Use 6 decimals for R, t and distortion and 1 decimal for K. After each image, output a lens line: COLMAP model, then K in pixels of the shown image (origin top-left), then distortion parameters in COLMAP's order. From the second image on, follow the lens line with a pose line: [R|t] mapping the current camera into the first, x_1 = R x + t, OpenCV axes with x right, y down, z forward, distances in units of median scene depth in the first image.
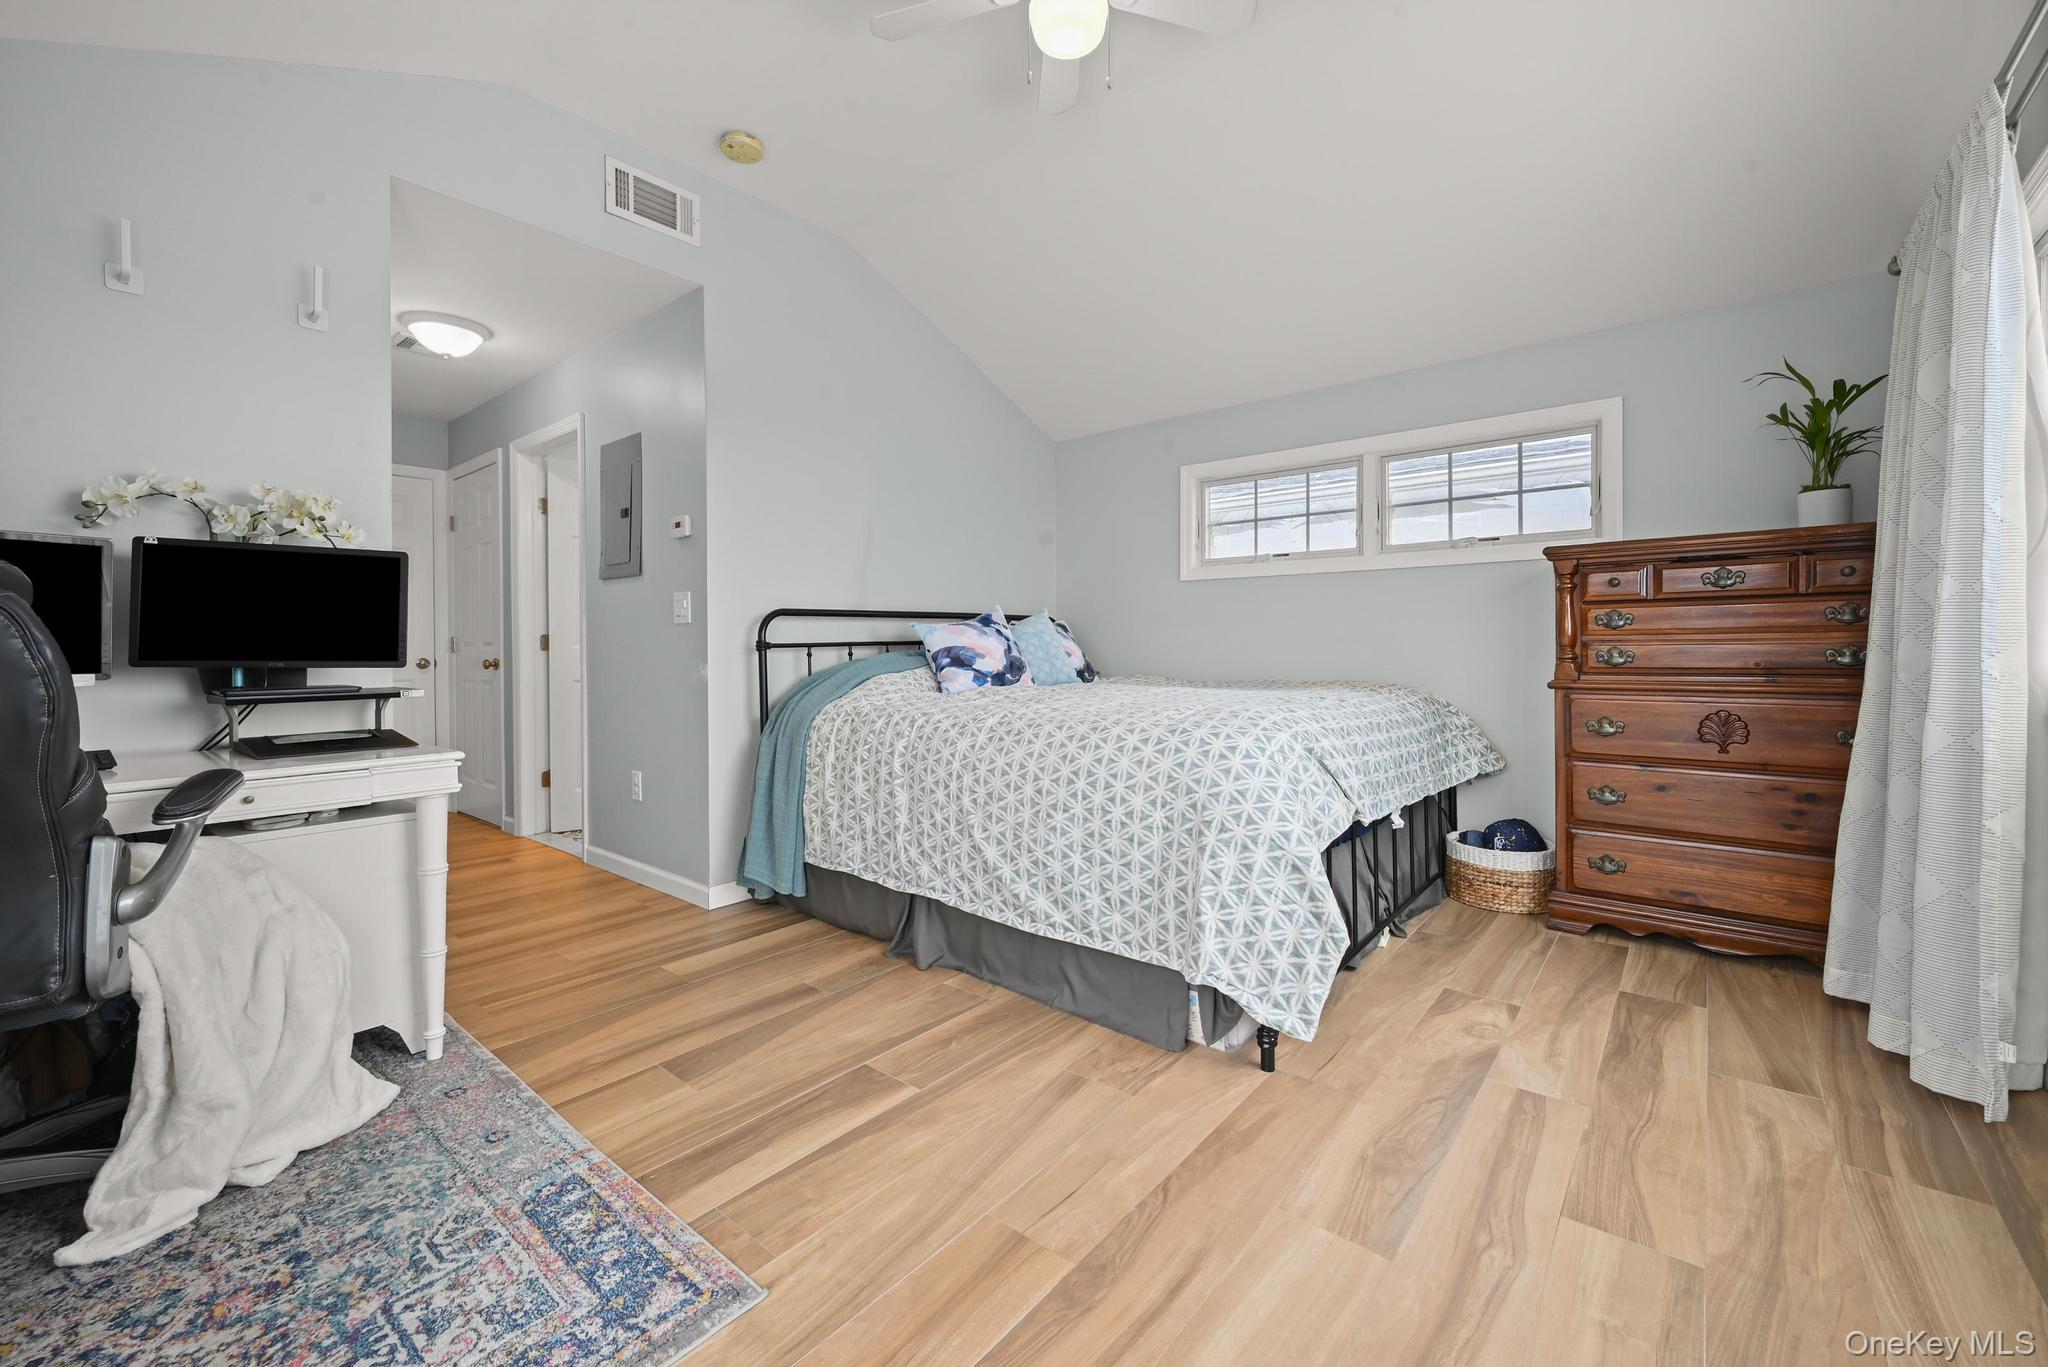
lens RADIAL K [[820.5, 0, 1033.6], [0, 820.5, 663.1], [0, 0, 1]] dist [-0.001256, -0.000134]
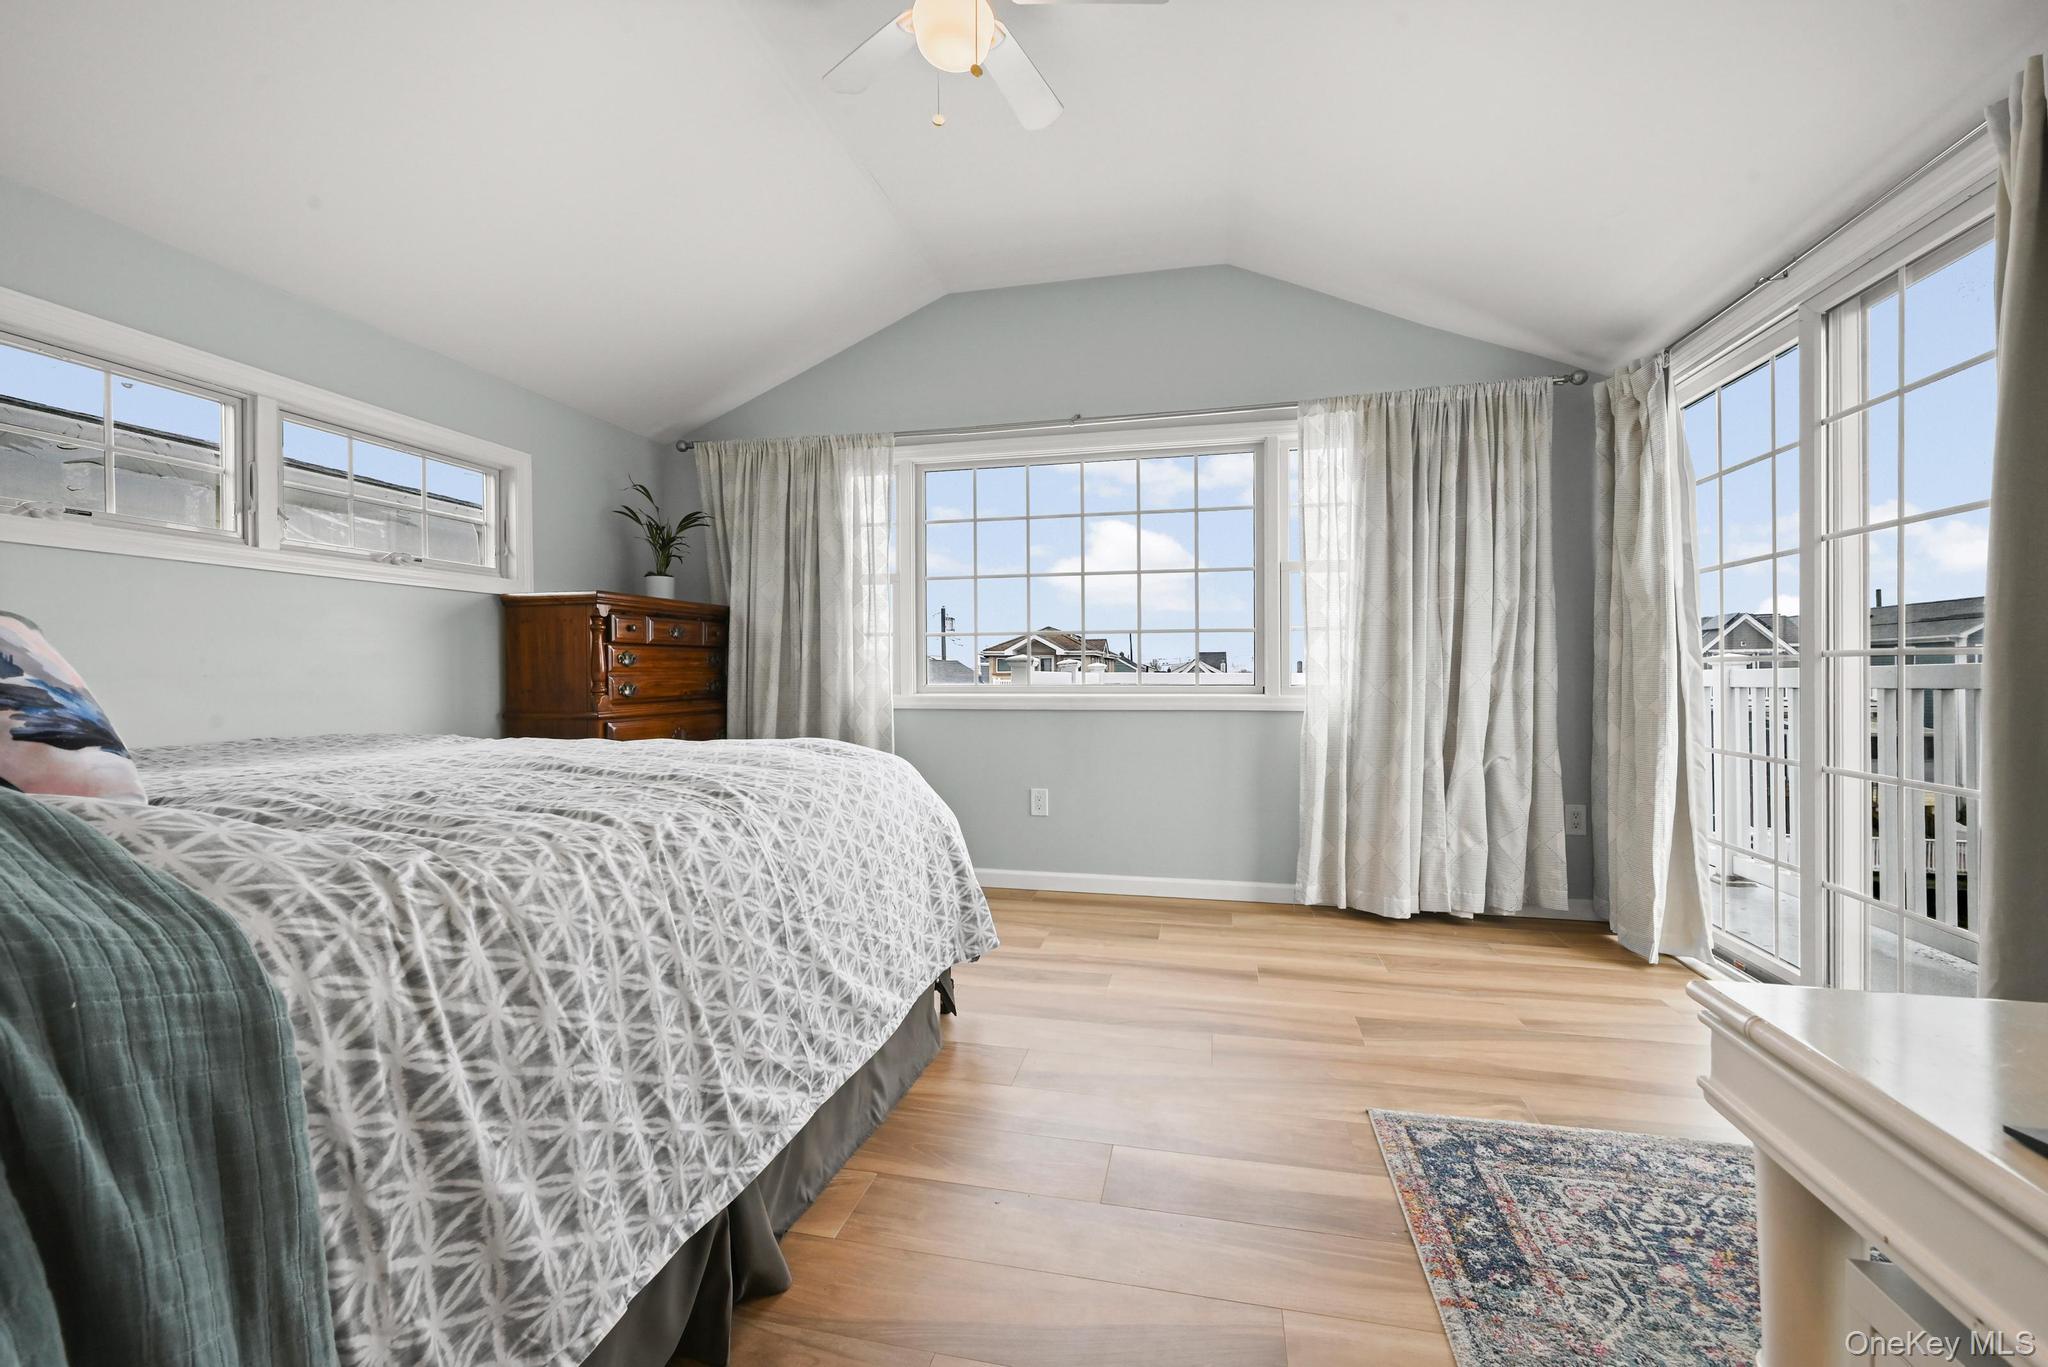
lens RADIAL K [[820.5, 0, 1033.6], [0, 820.5, 663.1], [0, 0, 1]] dist [-0.001256, -0.000134]
pose [[-0.453461, 0.022779, 0.890985, -1.254330], [0.024109, 0.999621, -0.013287, -0.030518], [-0.890950, 0.015456, -0.453838, 1.981315]]
